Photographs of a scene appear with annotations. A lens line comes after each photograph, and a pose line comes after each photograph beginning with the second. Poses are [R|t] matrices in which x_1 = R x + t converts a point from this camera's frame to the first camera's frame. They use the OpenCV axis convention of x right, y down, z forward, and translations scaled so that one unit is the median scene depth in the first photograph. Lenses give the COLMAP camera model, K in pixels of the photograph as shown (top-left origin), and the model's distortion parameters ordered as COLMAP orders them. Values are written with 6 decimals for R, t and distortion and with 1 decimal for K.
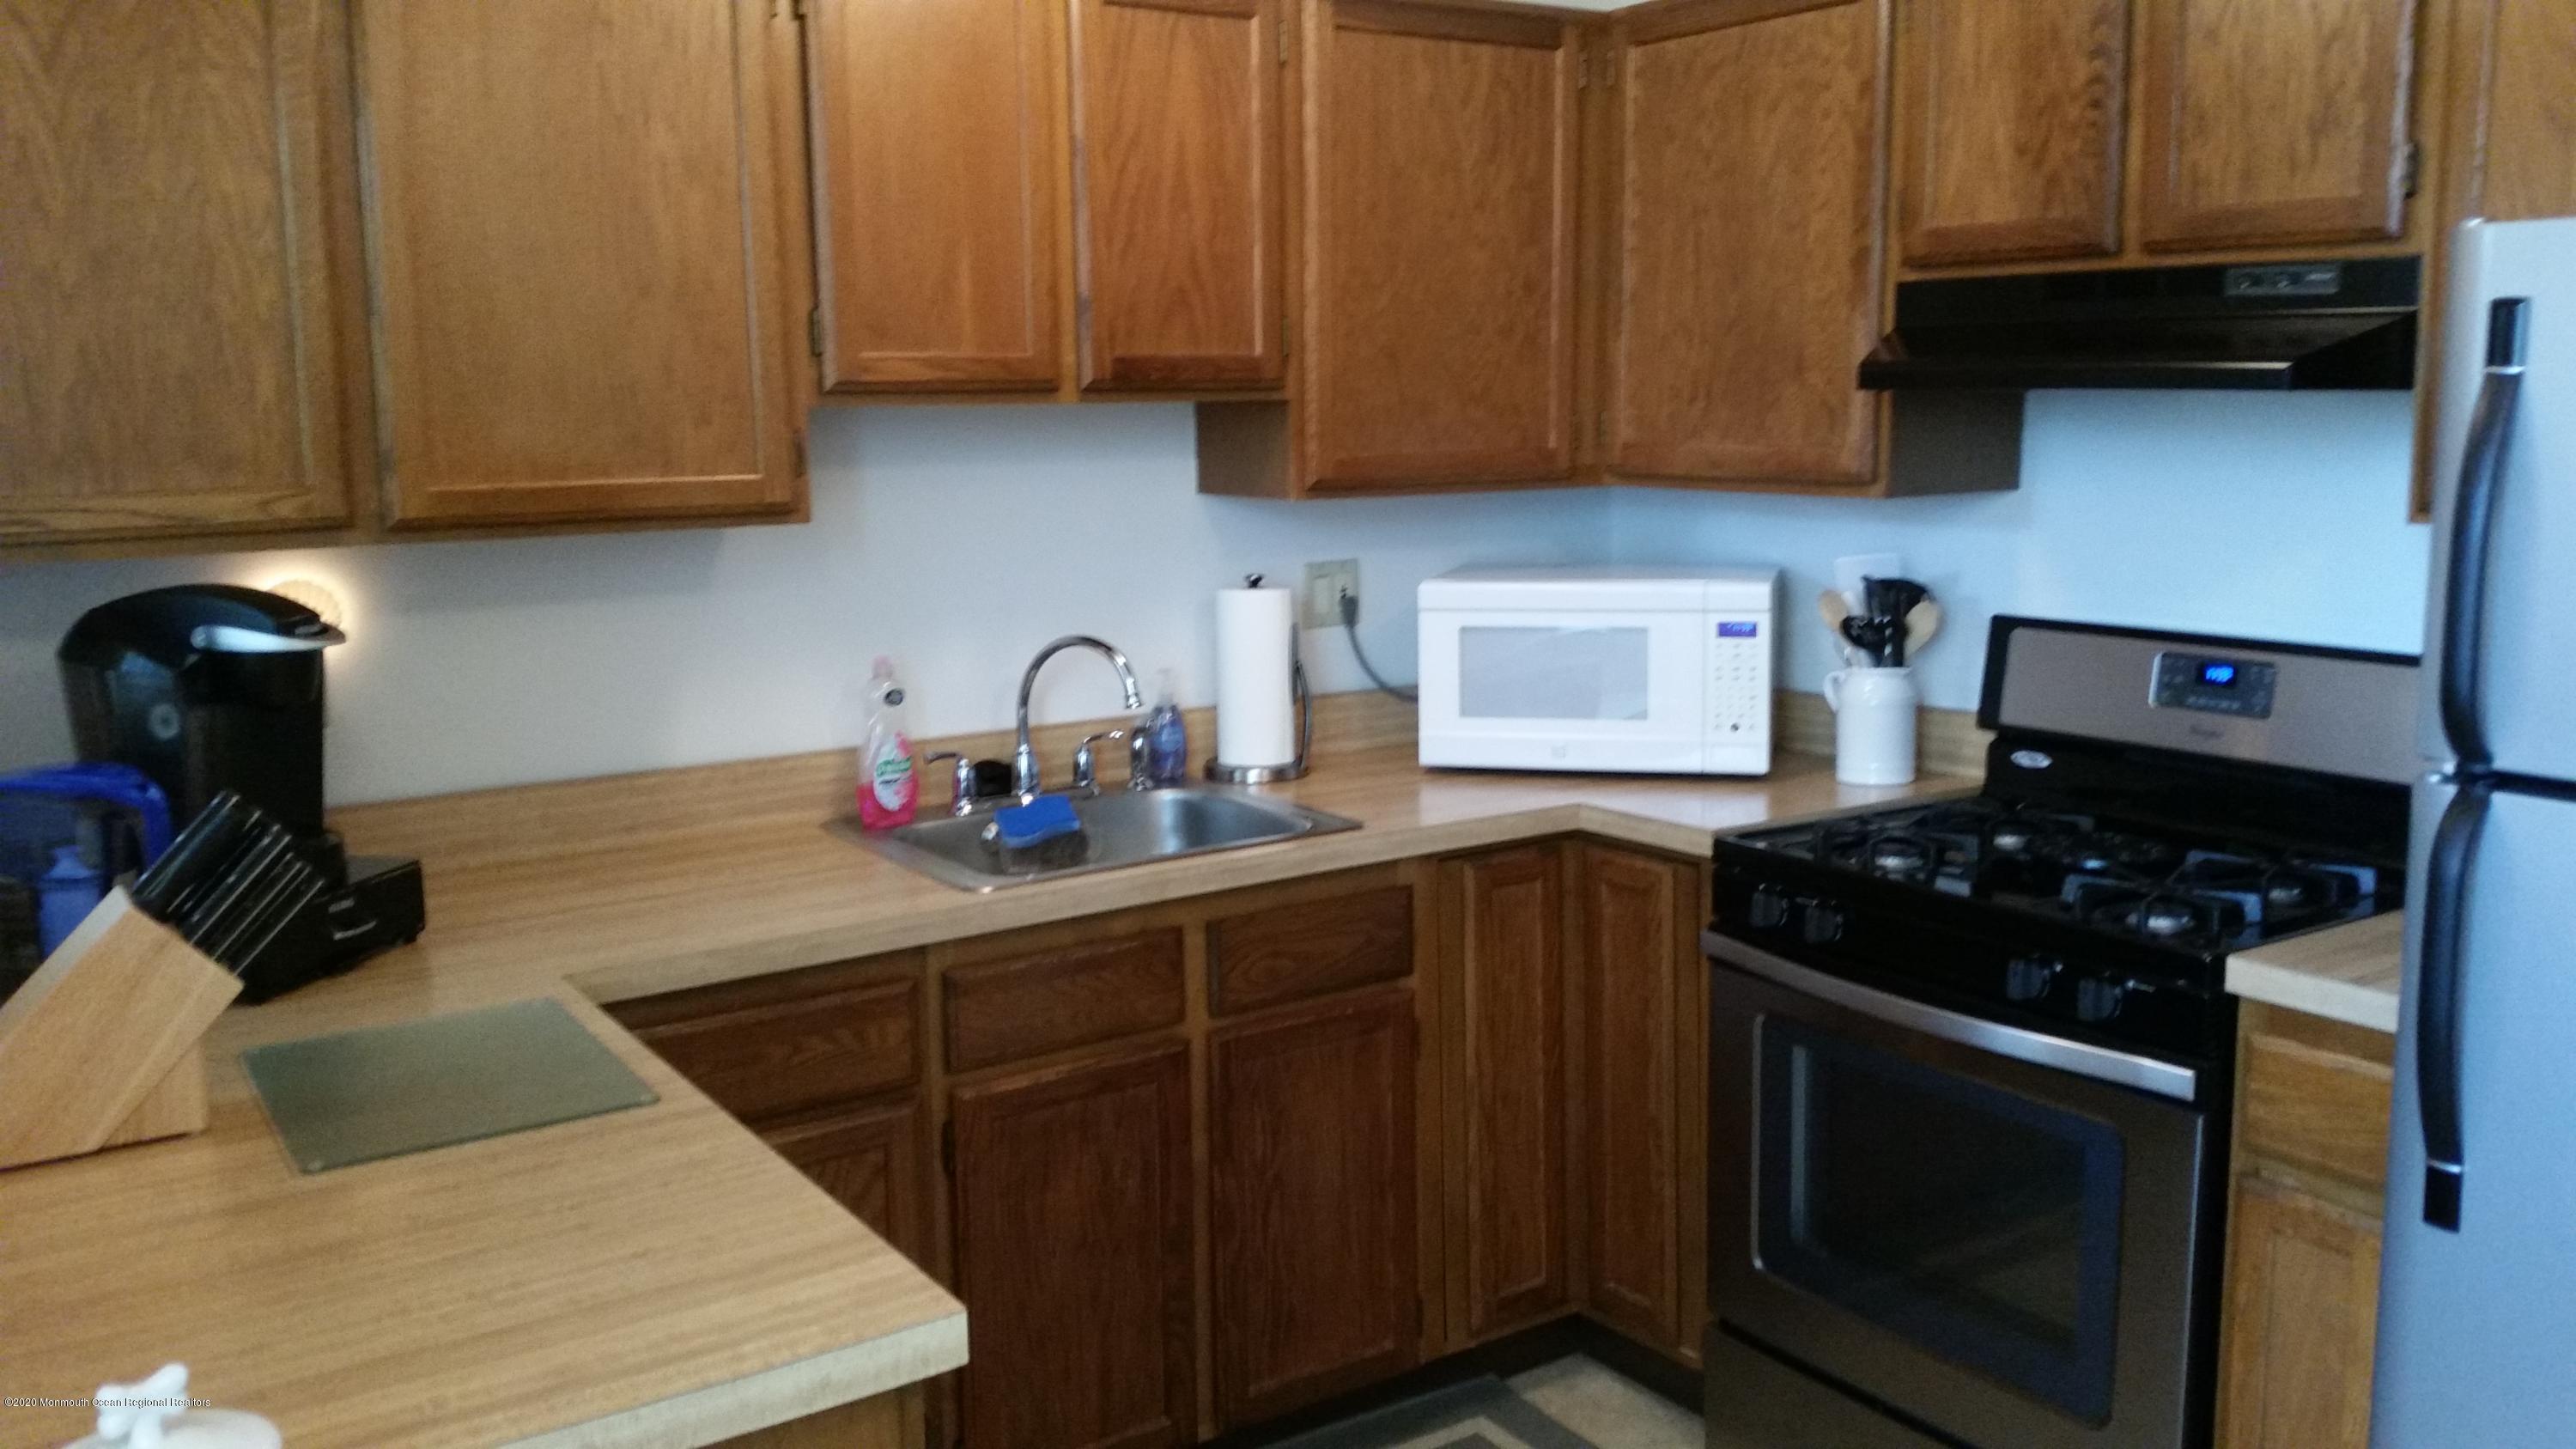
lens RADIAL K [[2128.0, 0, 1296.2], [0, 2128.0, 688.9], [0, 0, 1]] dist [0.182411, -0.318541]
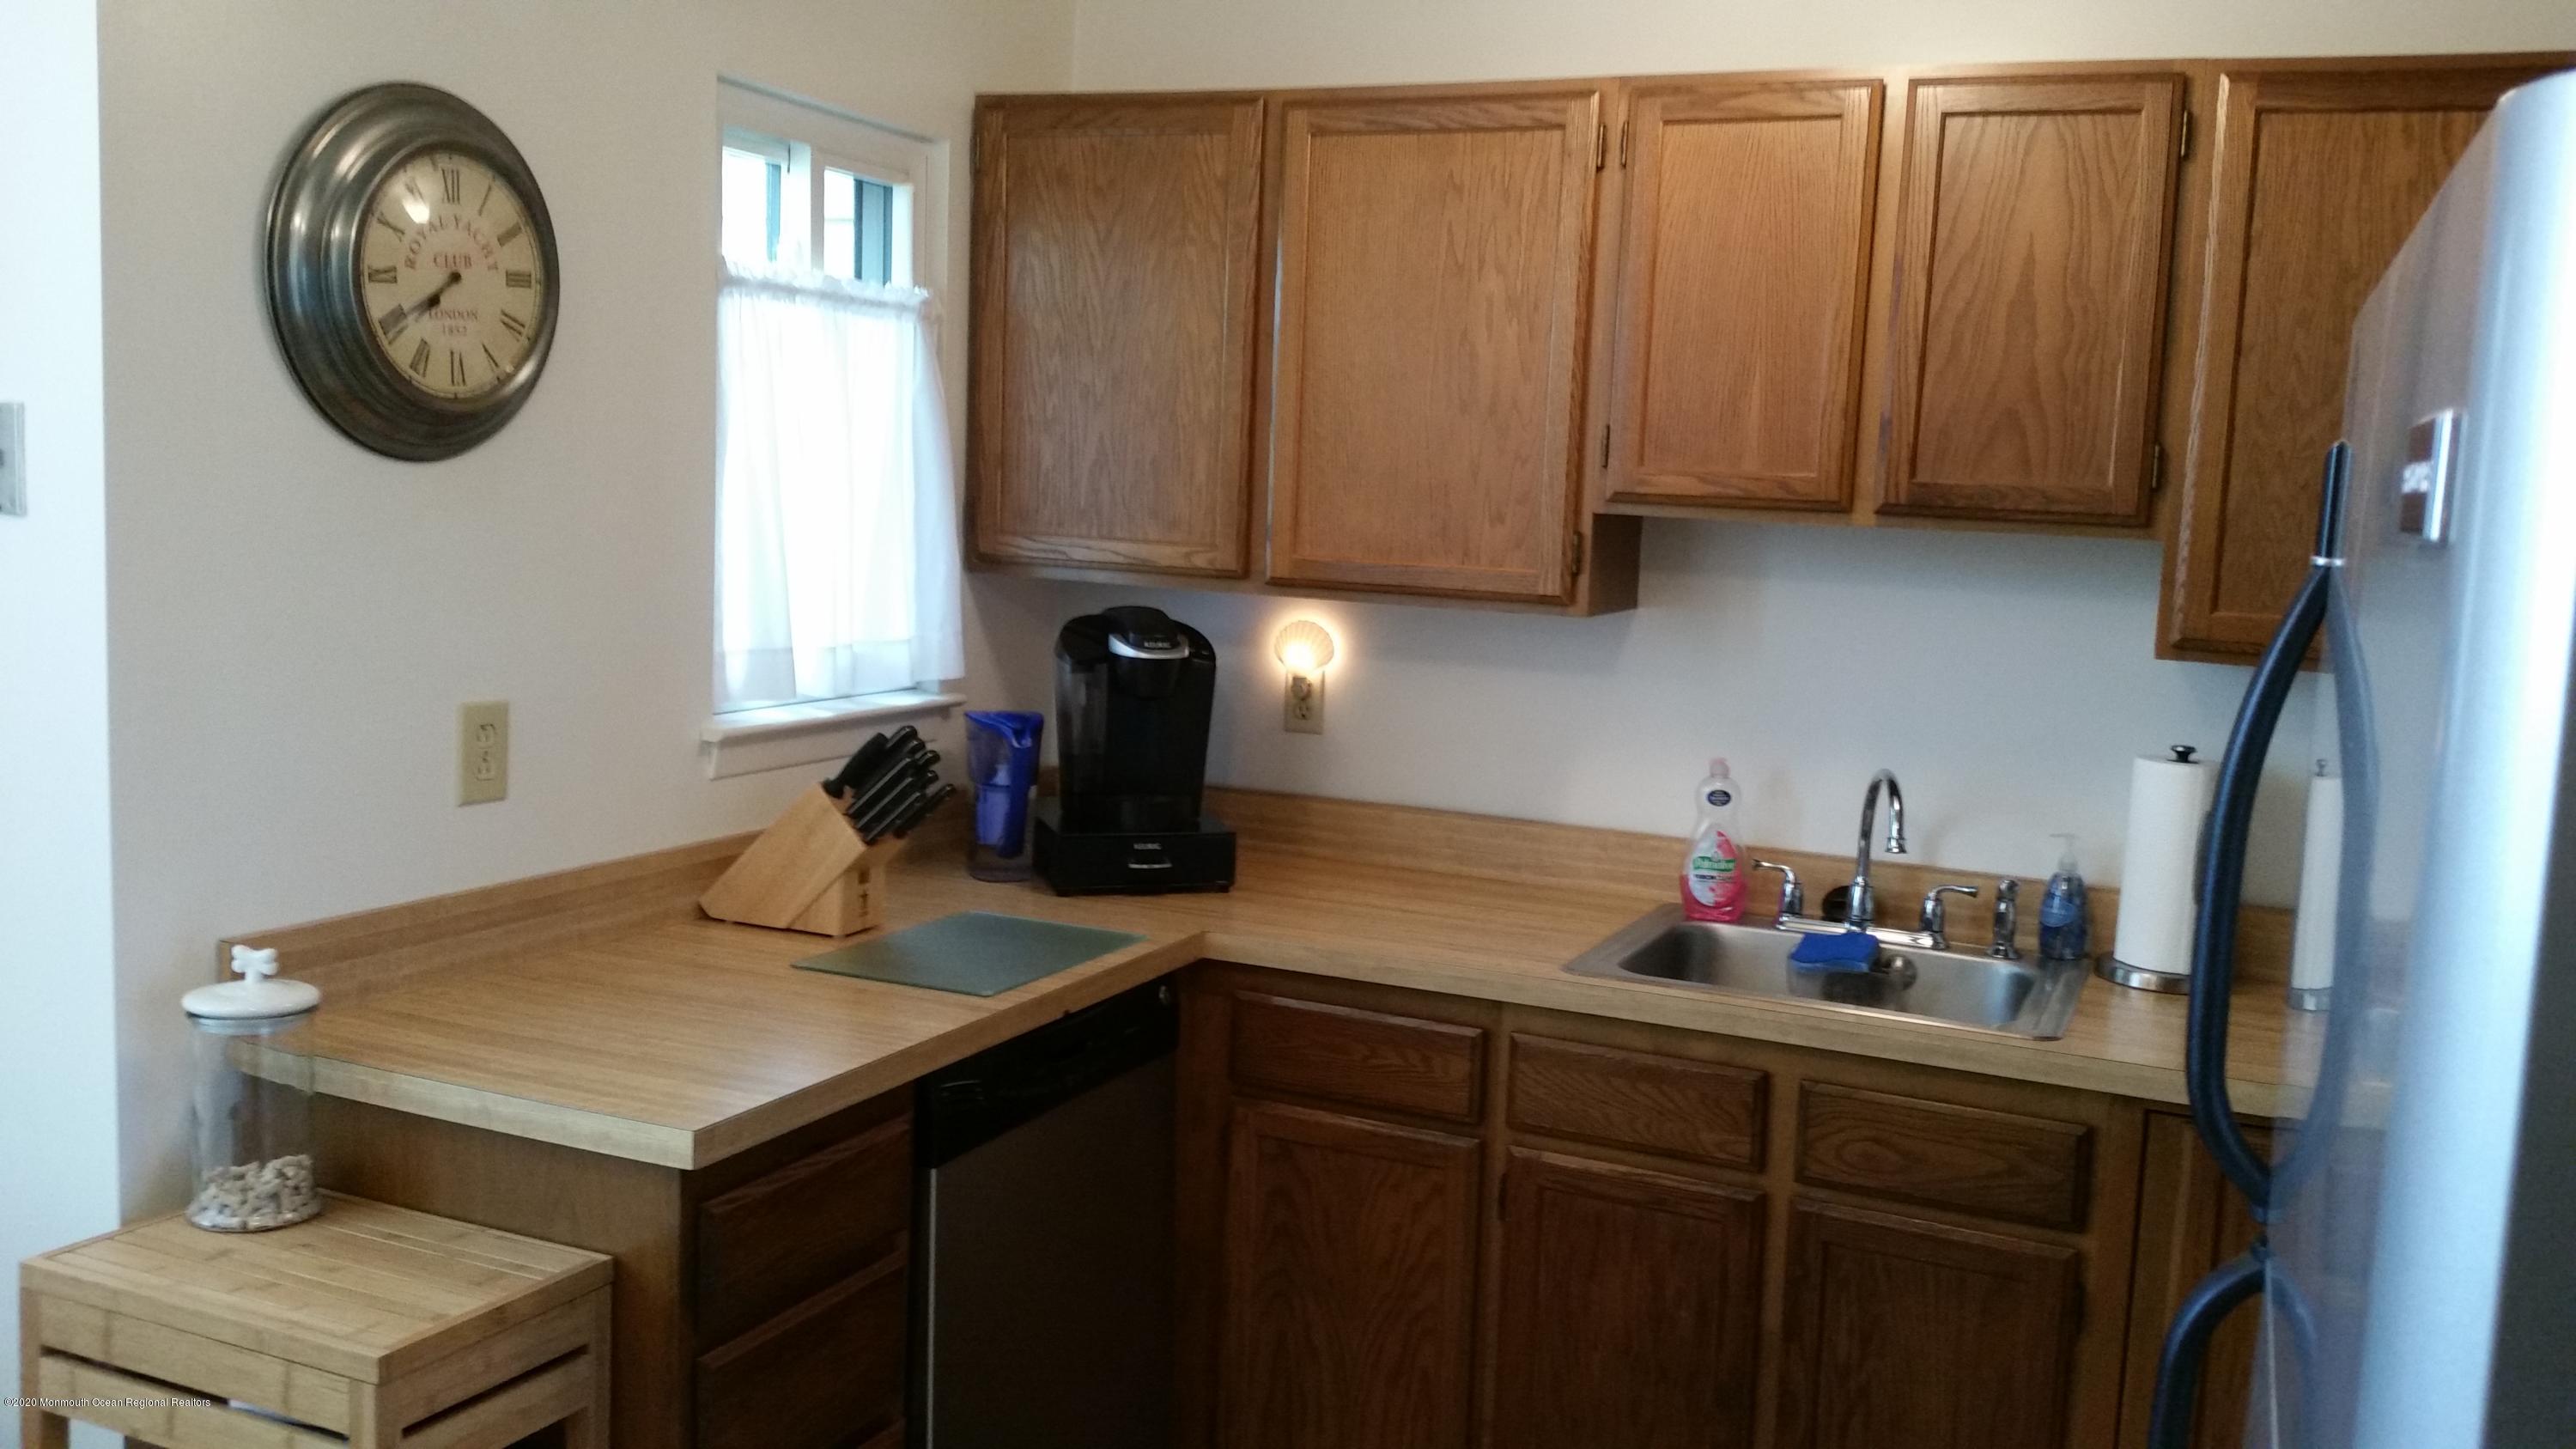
lens RADIAL K [[2128.0, 0, 1296.2], [0, 2128.0, 688.9], [0, 0, 1]] dist [0.182411, -0.318541]
pose [[0.537034, 0.130243, -0.833445, 0.604050], [-0.176633, 0.983469, 0.039873, -0.057337], [0.824861, 0.125801, 0.551161, 0.272581]]
